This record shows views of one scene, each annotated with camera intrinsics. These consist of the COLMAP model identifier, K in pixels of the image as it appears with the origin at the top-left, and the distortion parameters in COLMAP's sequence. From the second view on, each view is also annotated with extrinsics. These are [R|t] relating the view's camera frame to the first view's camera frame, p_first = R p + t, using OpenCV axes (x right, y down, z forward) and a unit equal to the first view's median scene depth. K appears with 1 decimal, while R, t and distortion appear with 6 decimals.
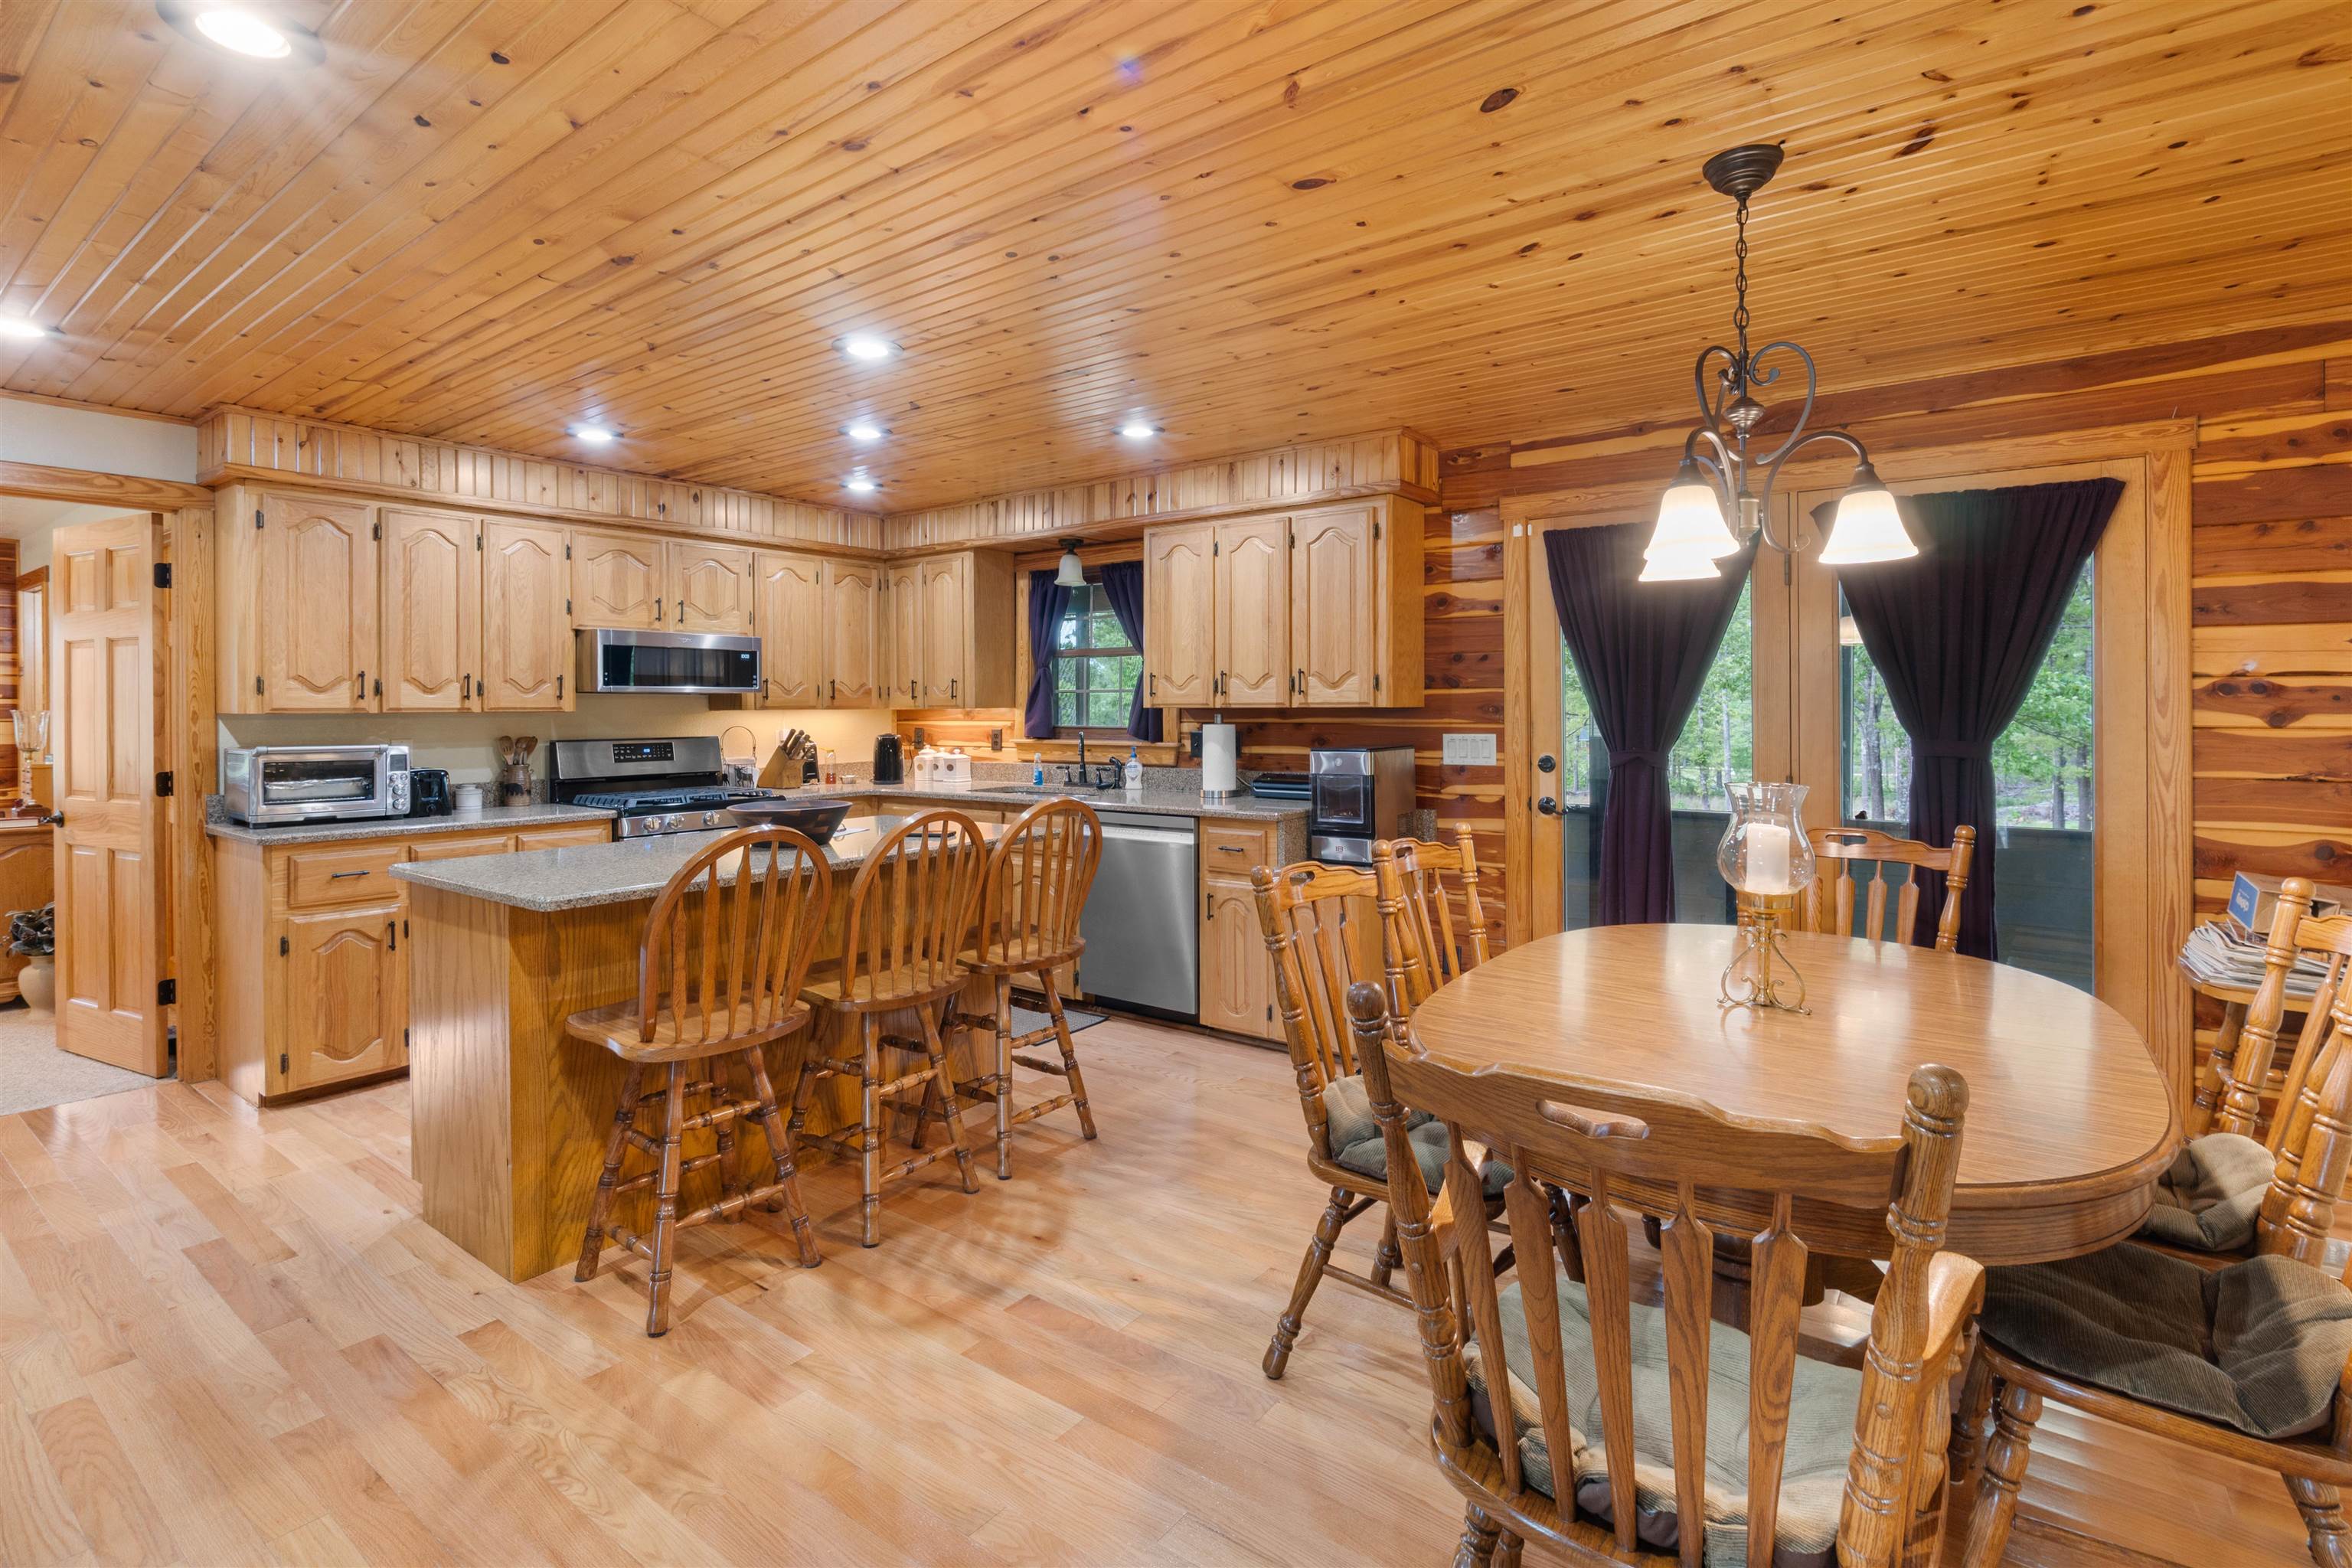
lens RADIAL K [[1129.6, 0, 1173.7], [0, 1129.6, 722.6], [0, 0, 1]] dist [-0.000035, 0.000001]
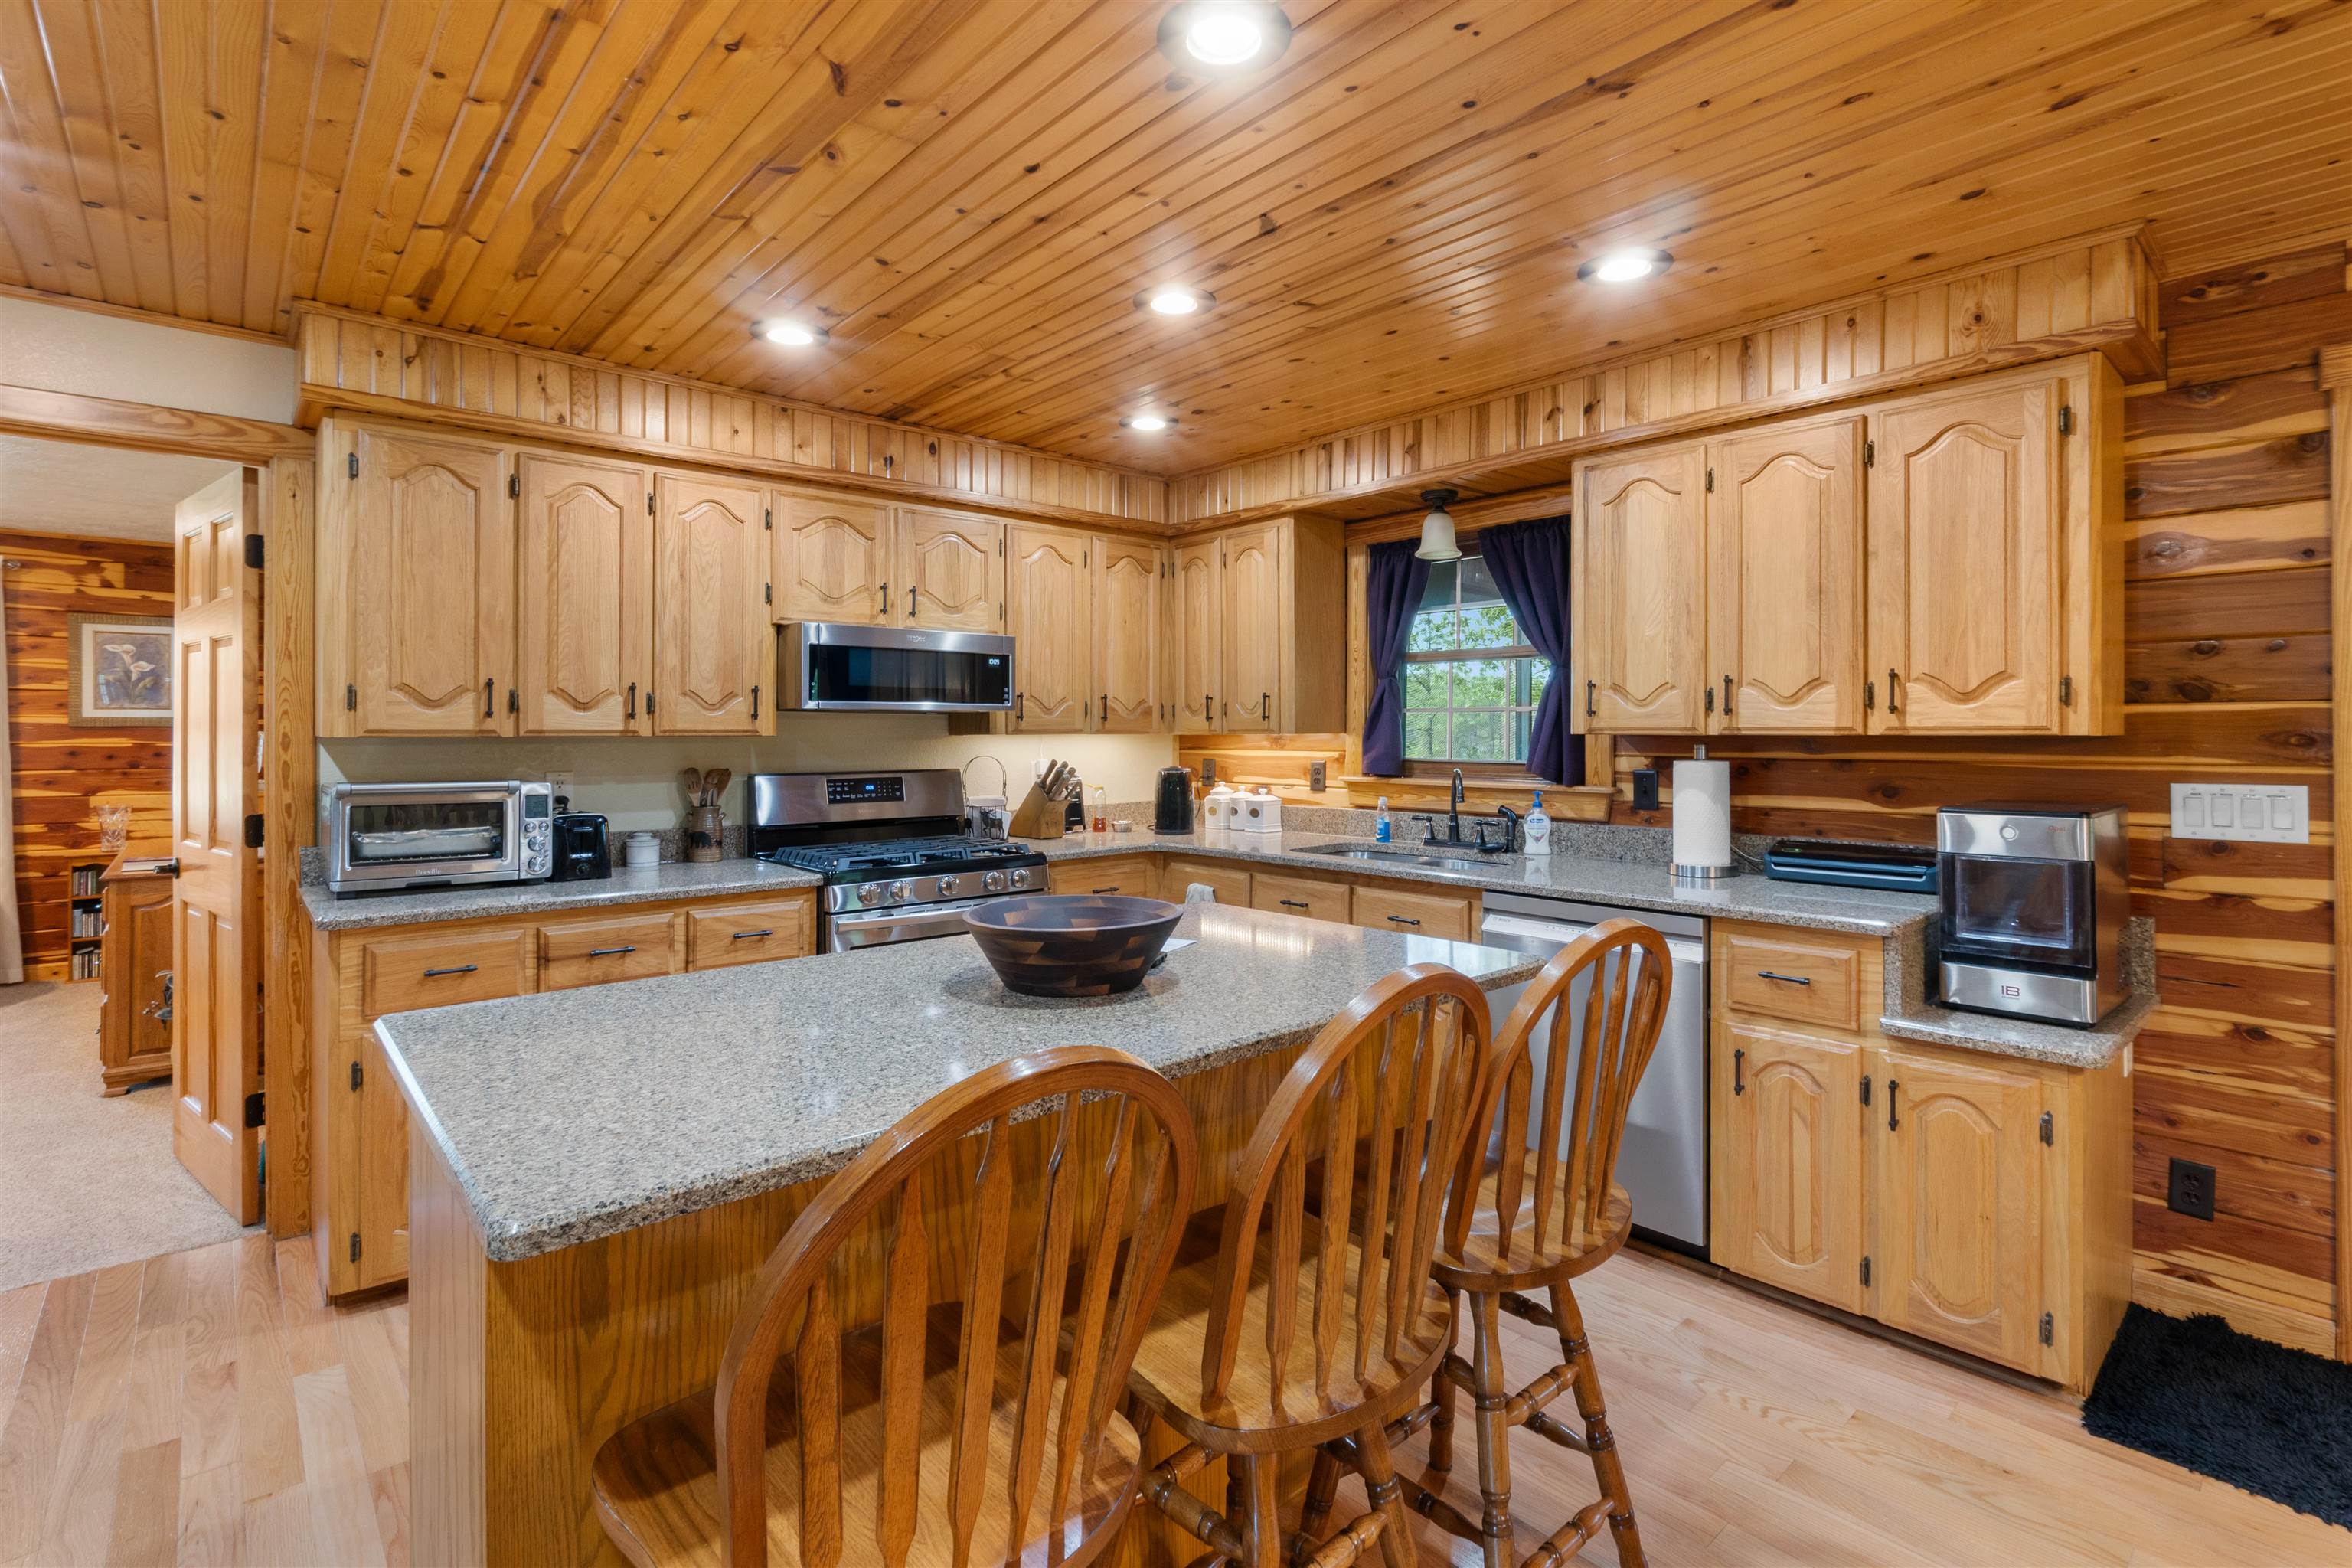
lens RADIAL K [[1120.9, 0, 1177.7], [0, 1120.9, 754.5], [0, 0, 1]] dist [-0.001335, -0.000495]
pose [[0.980266, 0.008181, -0.197514, -0.126874], [-0.006984, 0.999953, 0.006757, -0.004250], [0.197560, -0.005245, 0.980277, 0.332073]]
